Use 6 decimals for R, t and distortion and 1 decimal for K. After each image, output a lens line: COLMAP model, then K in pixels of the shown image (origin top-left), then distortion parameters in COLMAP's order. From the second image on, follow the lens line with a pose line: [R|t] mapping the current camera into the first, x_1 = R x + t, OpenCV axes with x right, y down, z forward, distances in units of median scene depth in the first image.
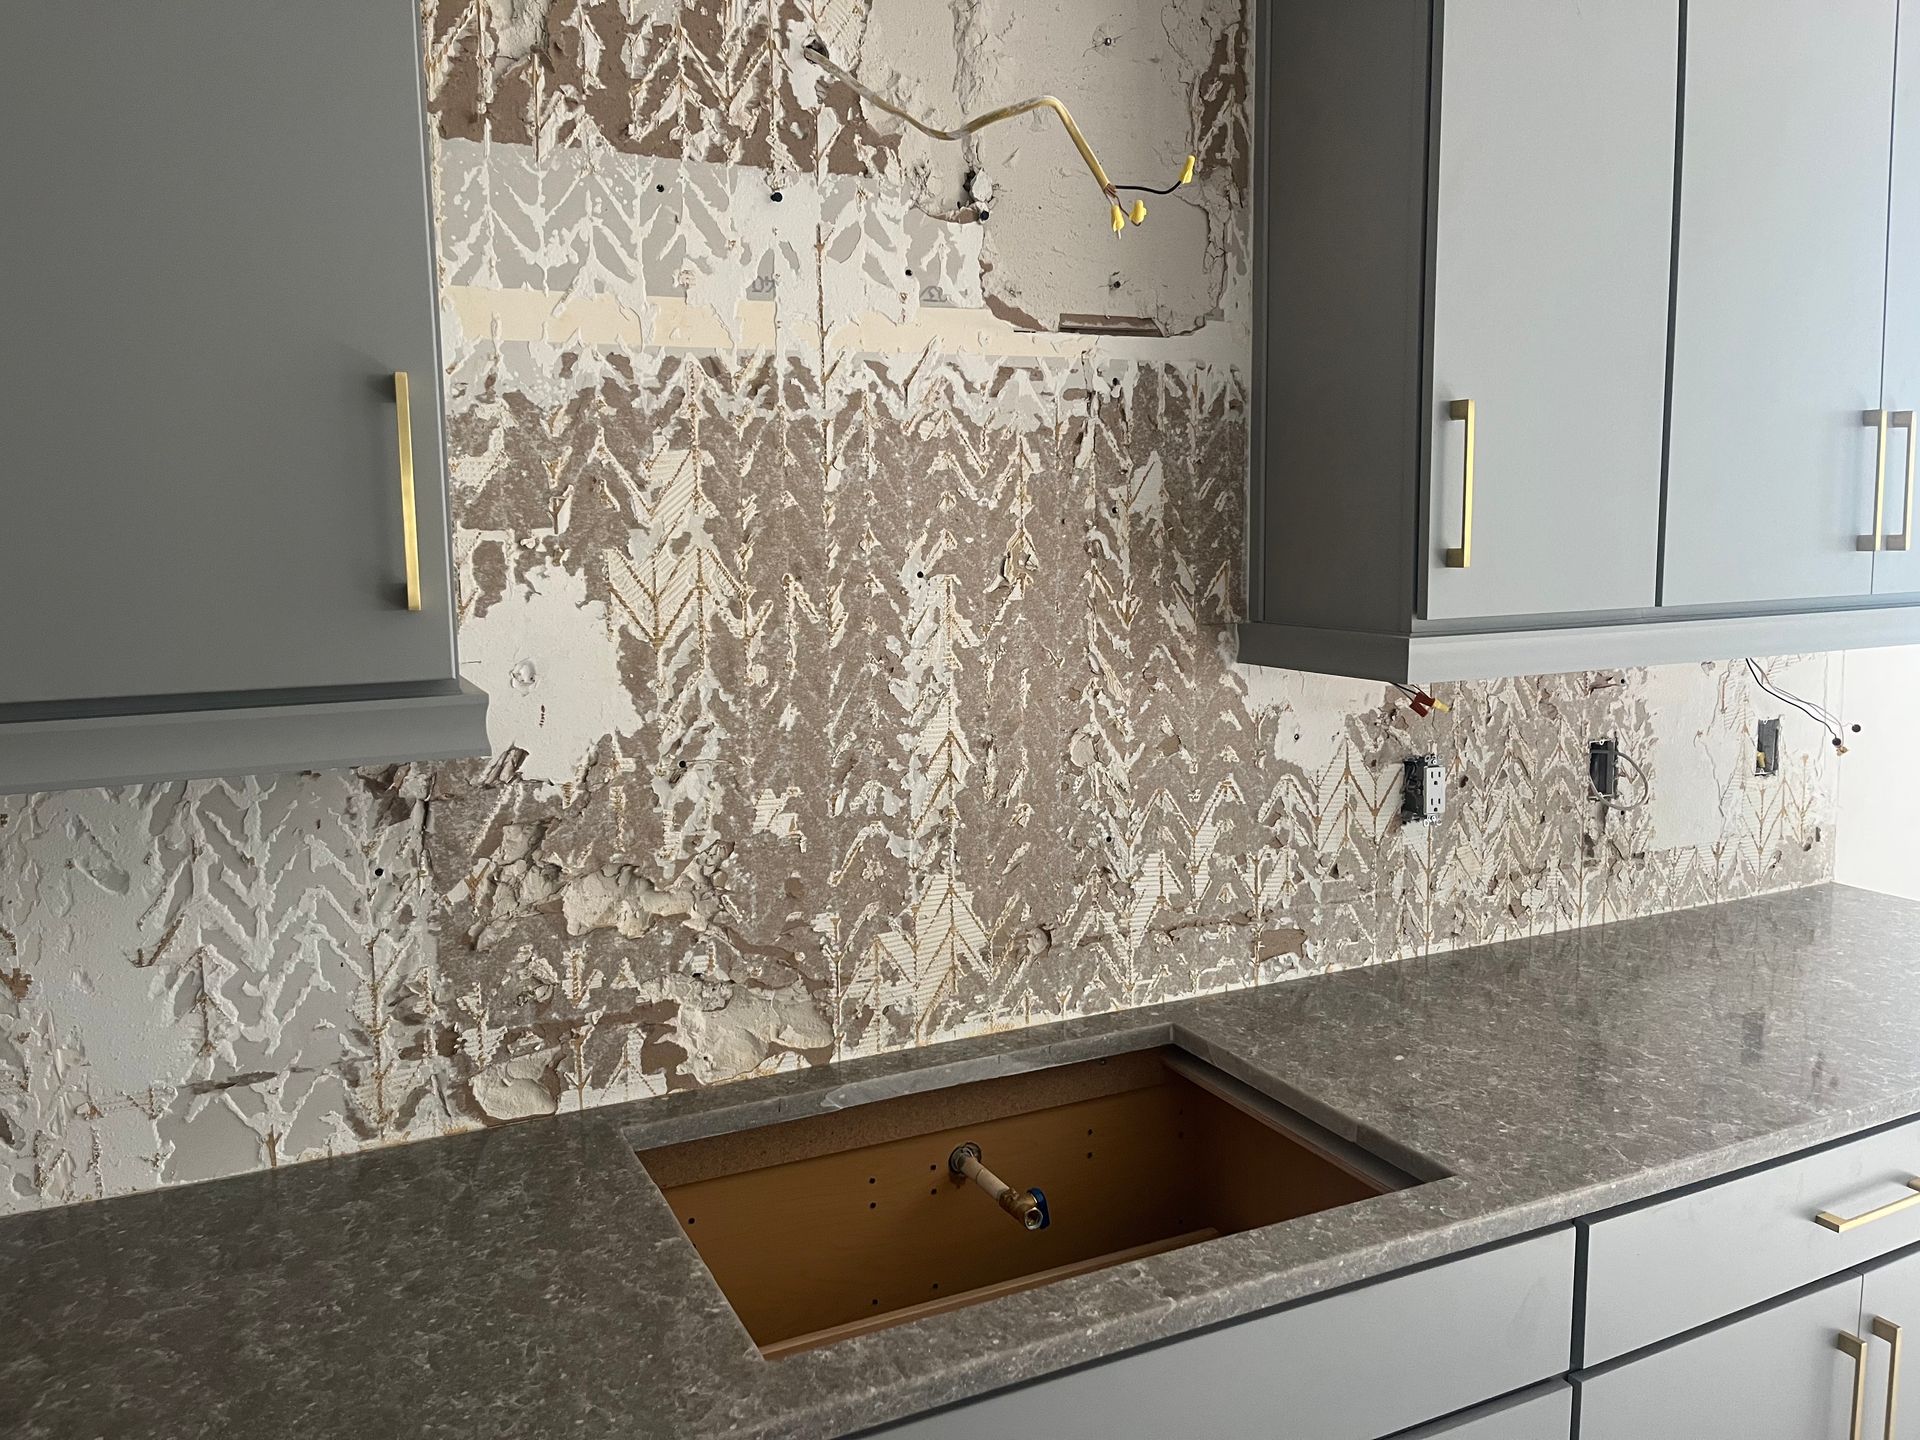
lens RADIAL K [[1462.2, 0, 958.6], [0, 1462.2, 727.1], [0, 0, 1]] dist [0.015646, -0.007897]
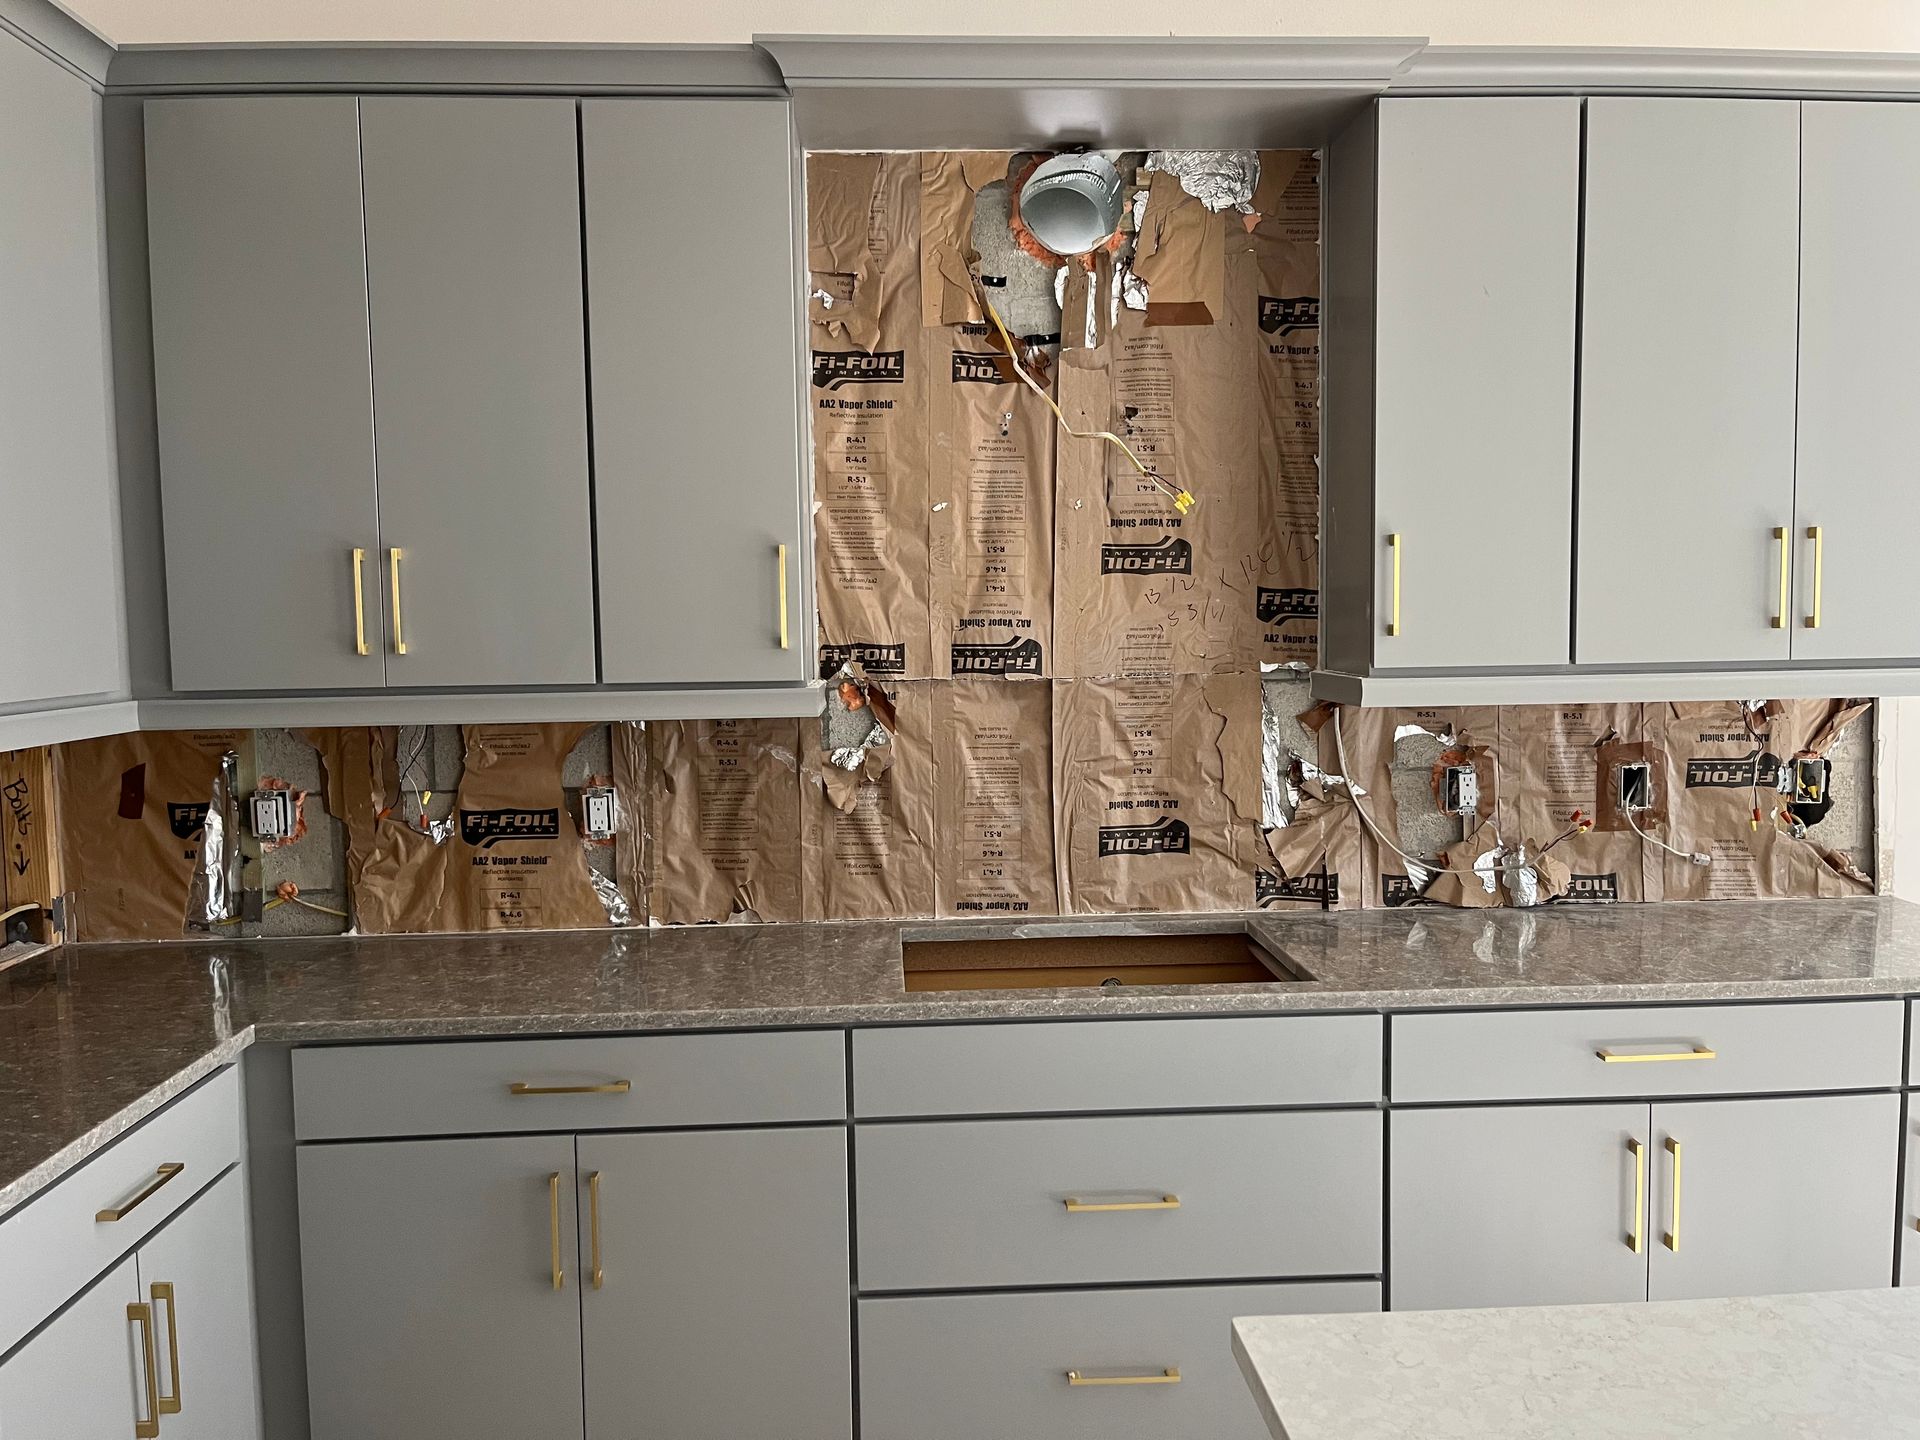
lens RADIAL K [[1462.2, 0, 960.4], [0, 1462.2, 717.2], [0, 0, 1]] dist [0.015646, -0.007897]
pose [[0.922920, 0.028982, -0.383899, 0.528704], [-0.052506, 0.997321, -0.050936, 0.091085], [0.381394, 0.067167, 0.921969, -0.686713]]
